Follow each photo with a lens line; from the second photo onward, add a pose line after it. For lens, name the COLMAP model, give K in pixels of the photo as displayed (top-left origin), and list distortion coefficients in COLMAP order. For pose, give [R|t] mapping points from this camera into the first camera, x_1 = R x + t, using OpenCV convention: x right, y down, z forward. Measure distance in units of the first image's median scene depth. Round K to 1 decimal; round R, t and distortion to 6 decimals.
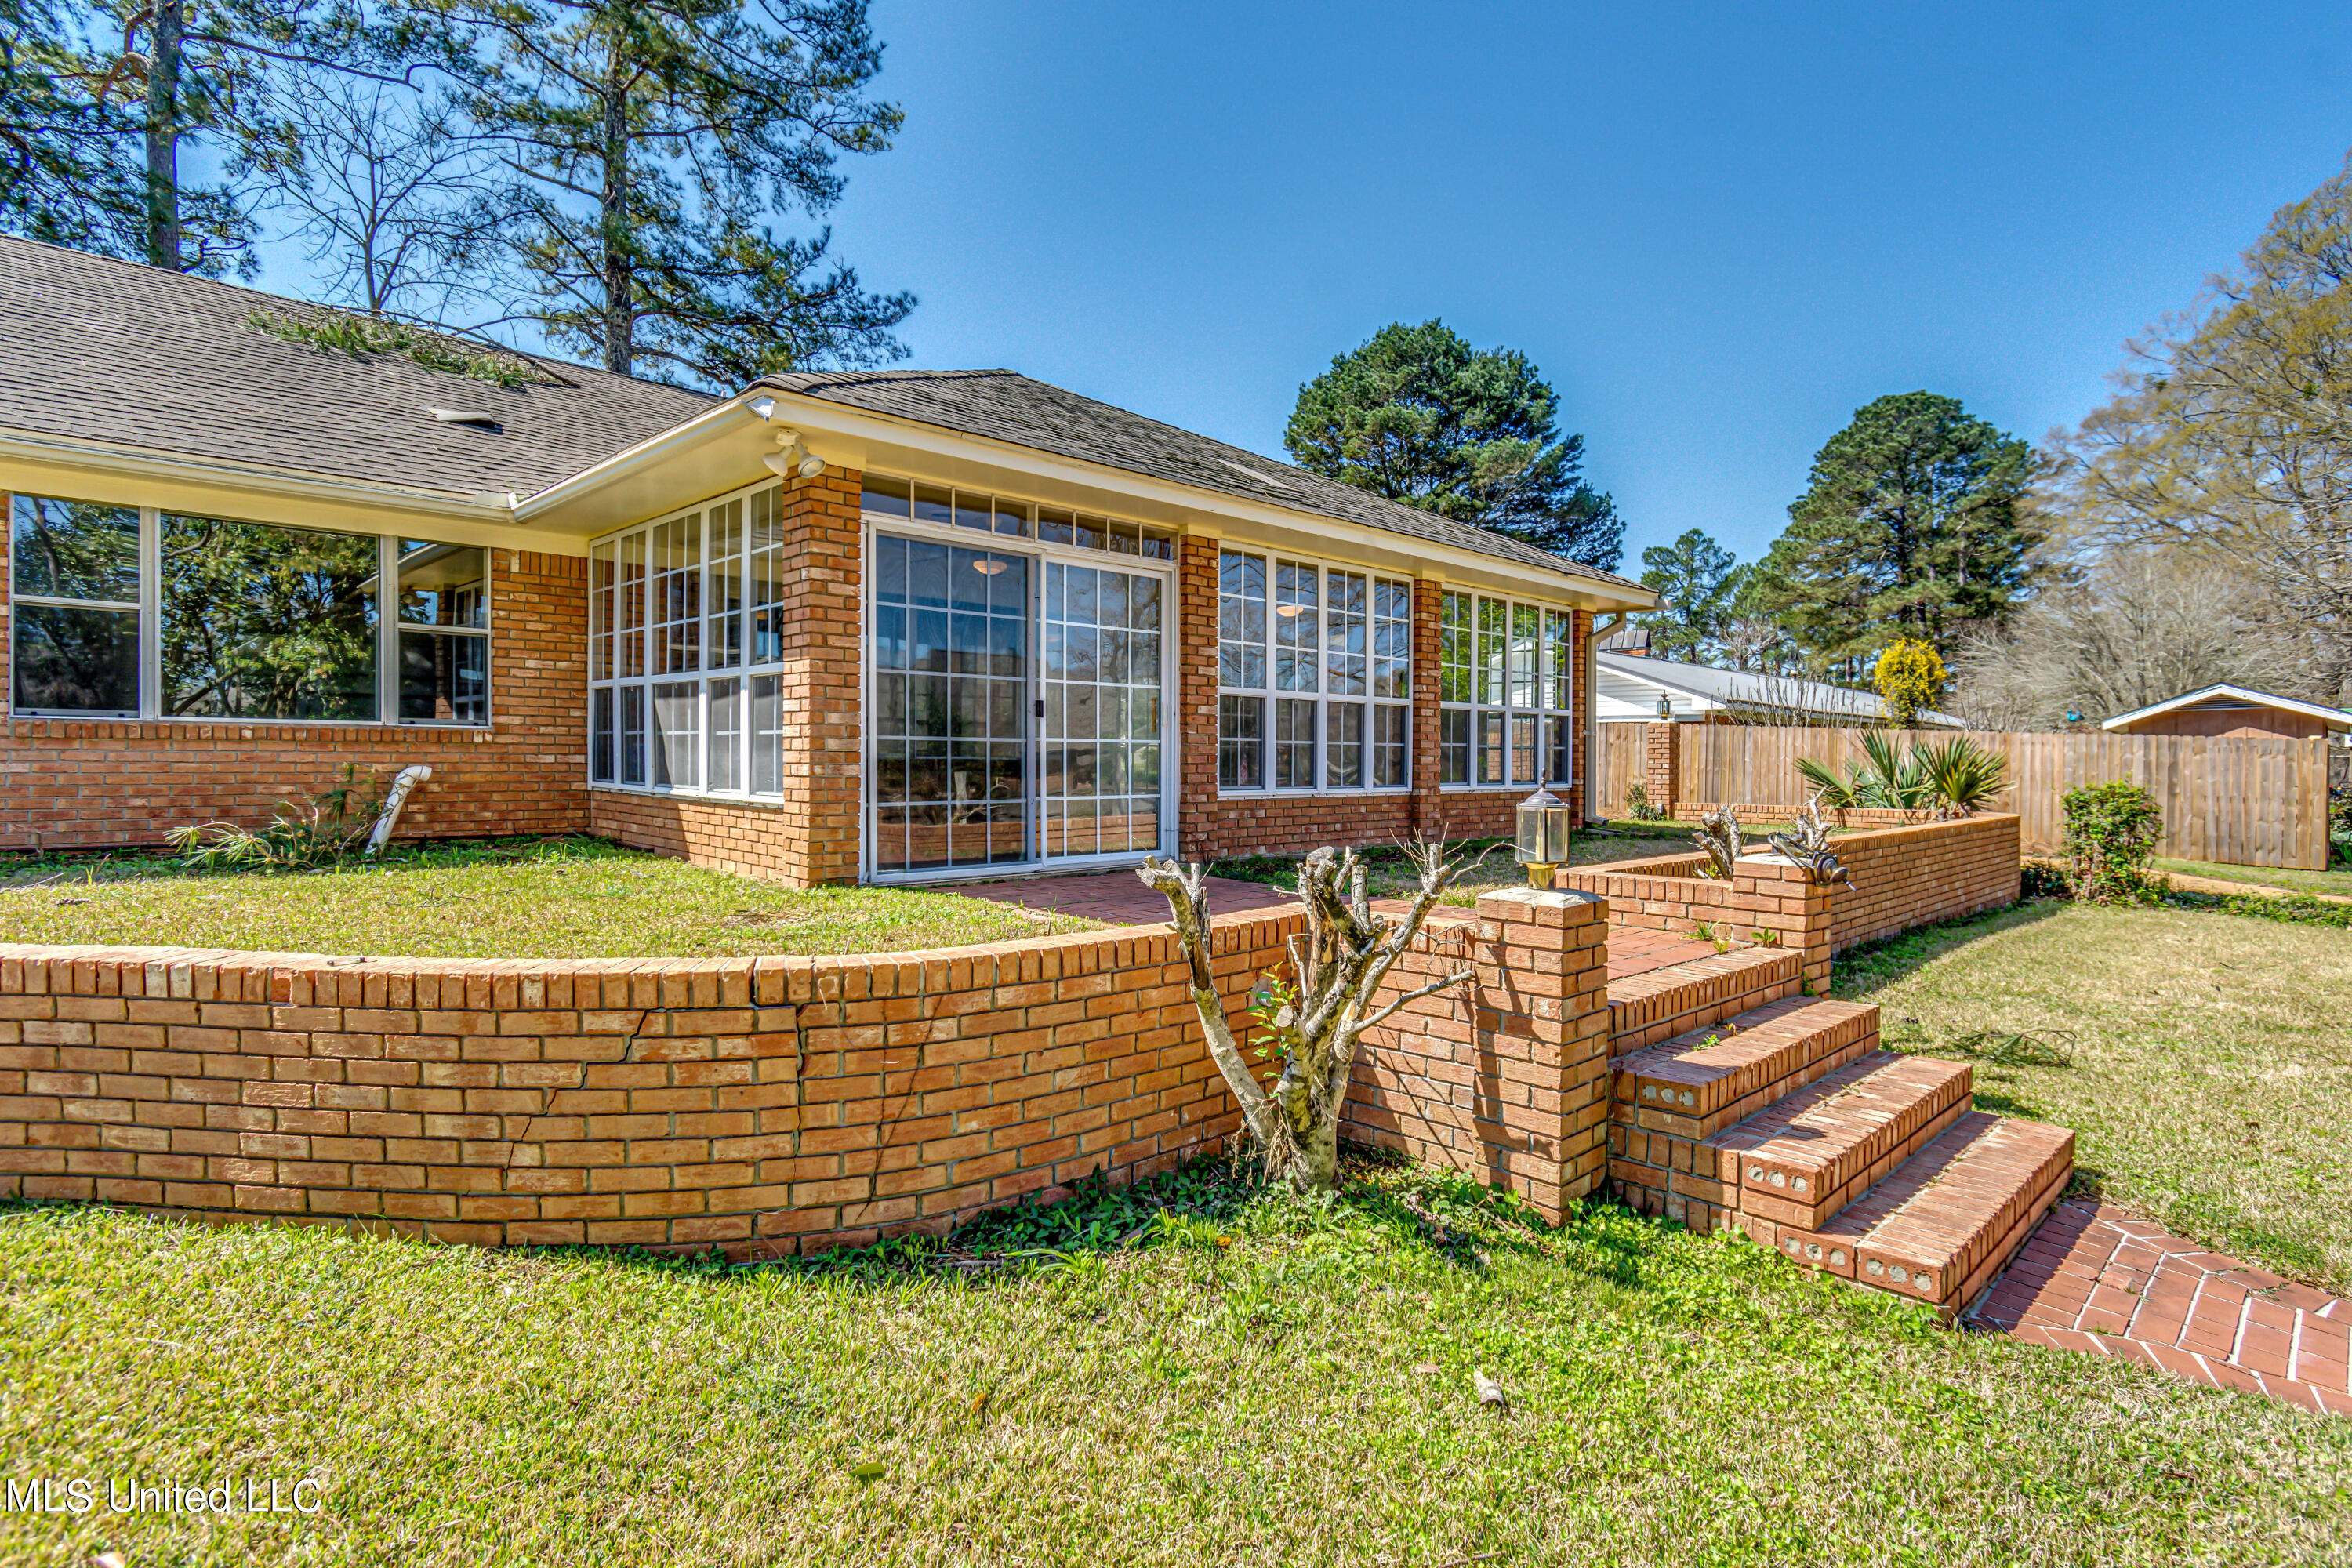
lens RADIAL K [[1189.9, 0, 1182.0], [0, 1189.9, 778.3], [0, 0, 1]] dist [0.007027, -0.001820]
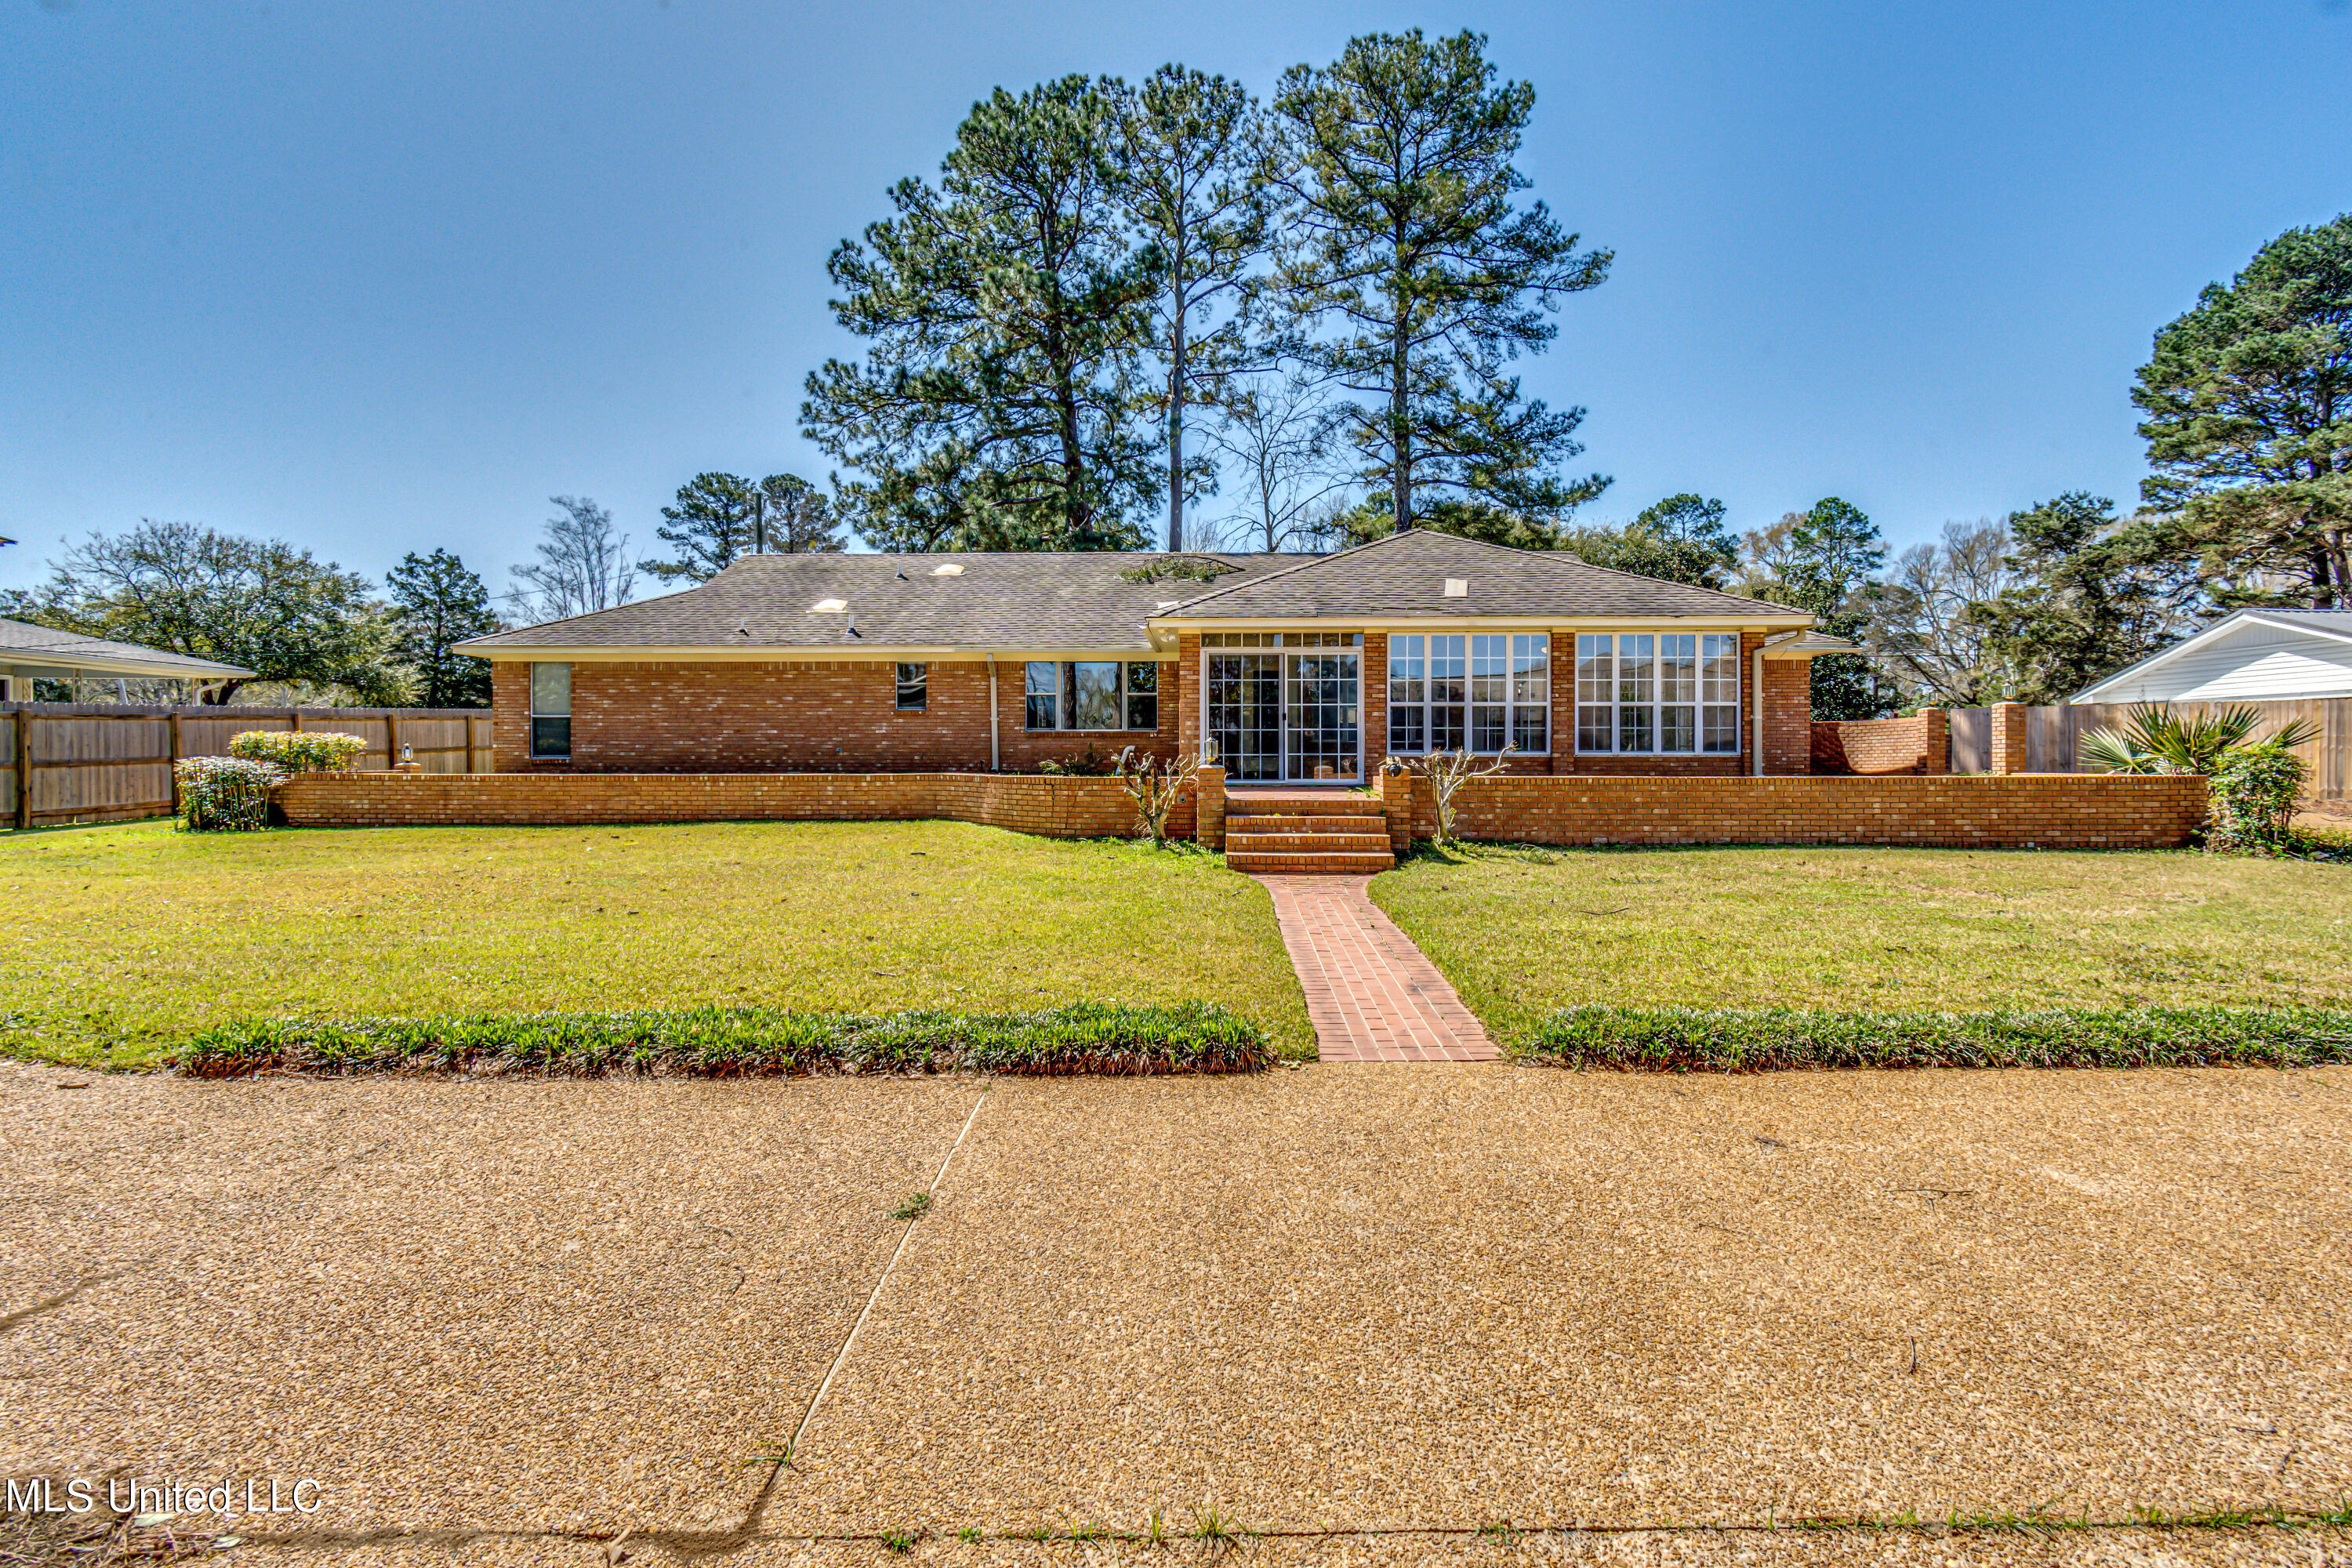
lens RADIAL K [[1091.7, 0, 1183.2], [0, 1091.7, 787.5], [0, 0, 1]] dist [0.010827, 0.000300]
pose [[0.697371, 0.008370, -0.716661, 0.268197], [-0.005645, 0.999965, 0.006186, 0.015511], [0.716688, -0.000268, 0.697394, -0.143480]]
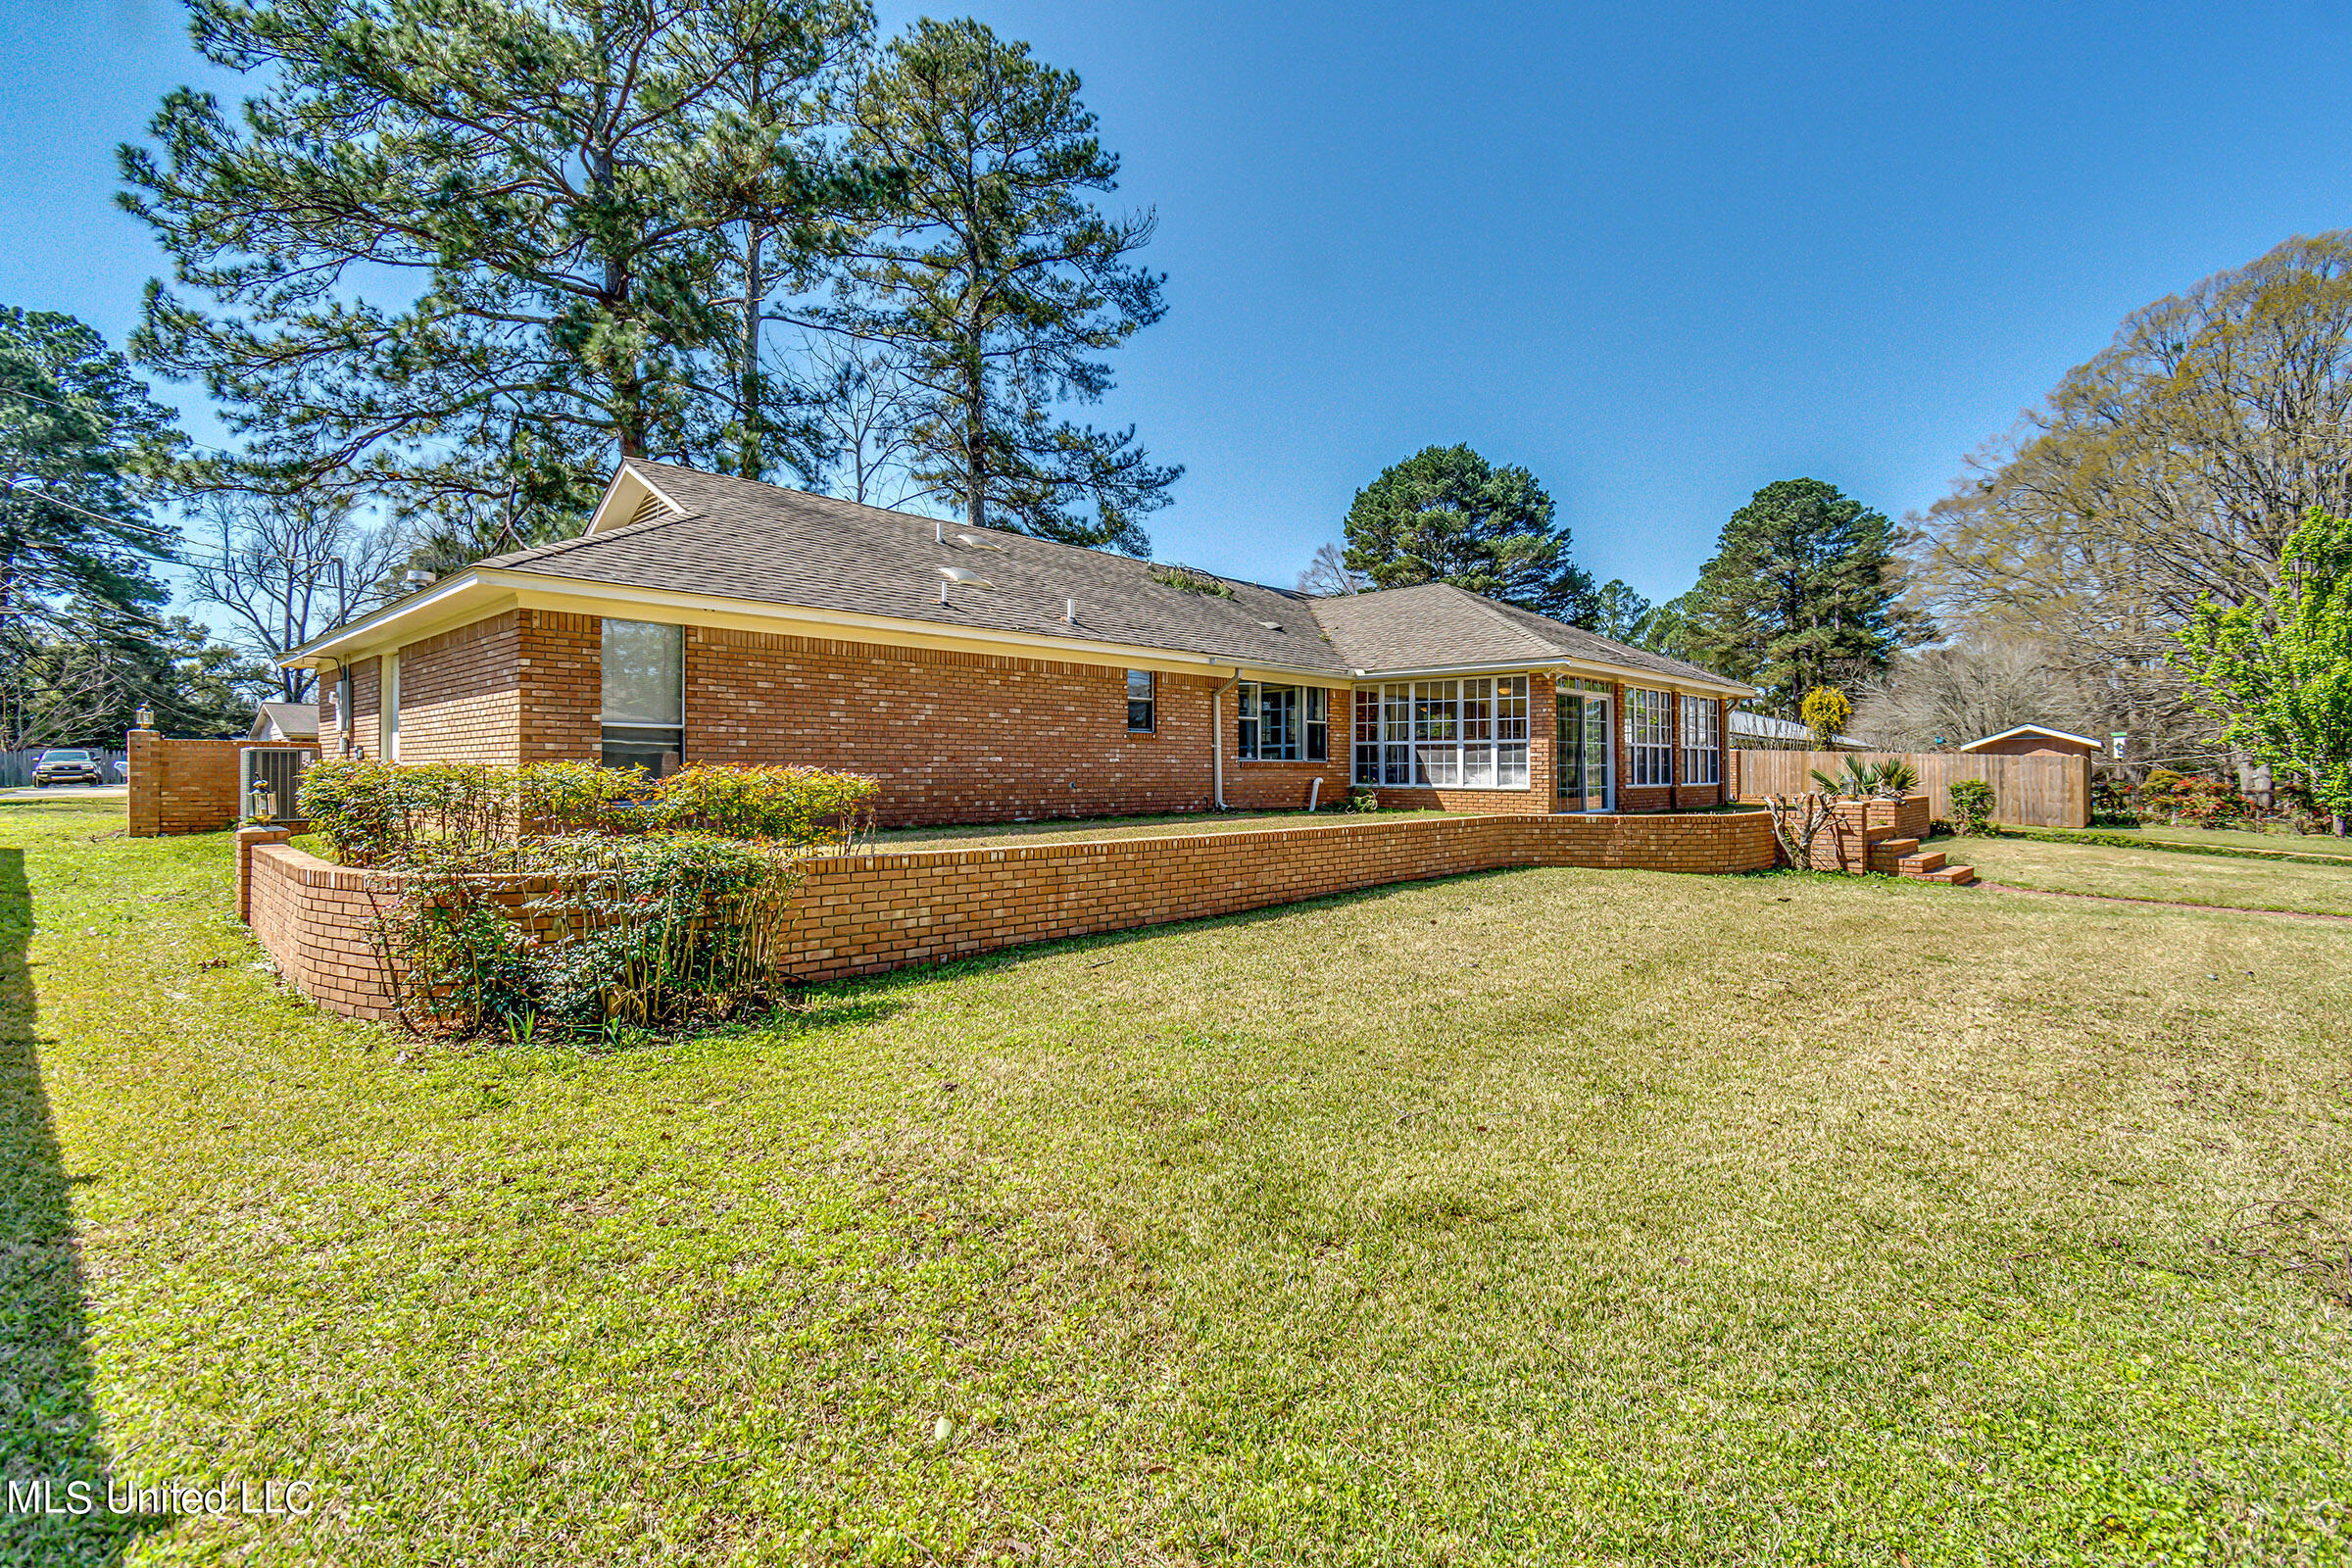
lens RADIAL K [[1091.7, 0, 1174.9], [0, 1091.7, 772.6], [0, 0, 1]] dist [0.010827, 0.000300]
pose [[0.998962, -0.009091, 0.044633, -0.229716], [0.009878, 0.999799, -0.017440, 0.003523], [-0.044465, 0.017862, 0.998851, -0.281227]]
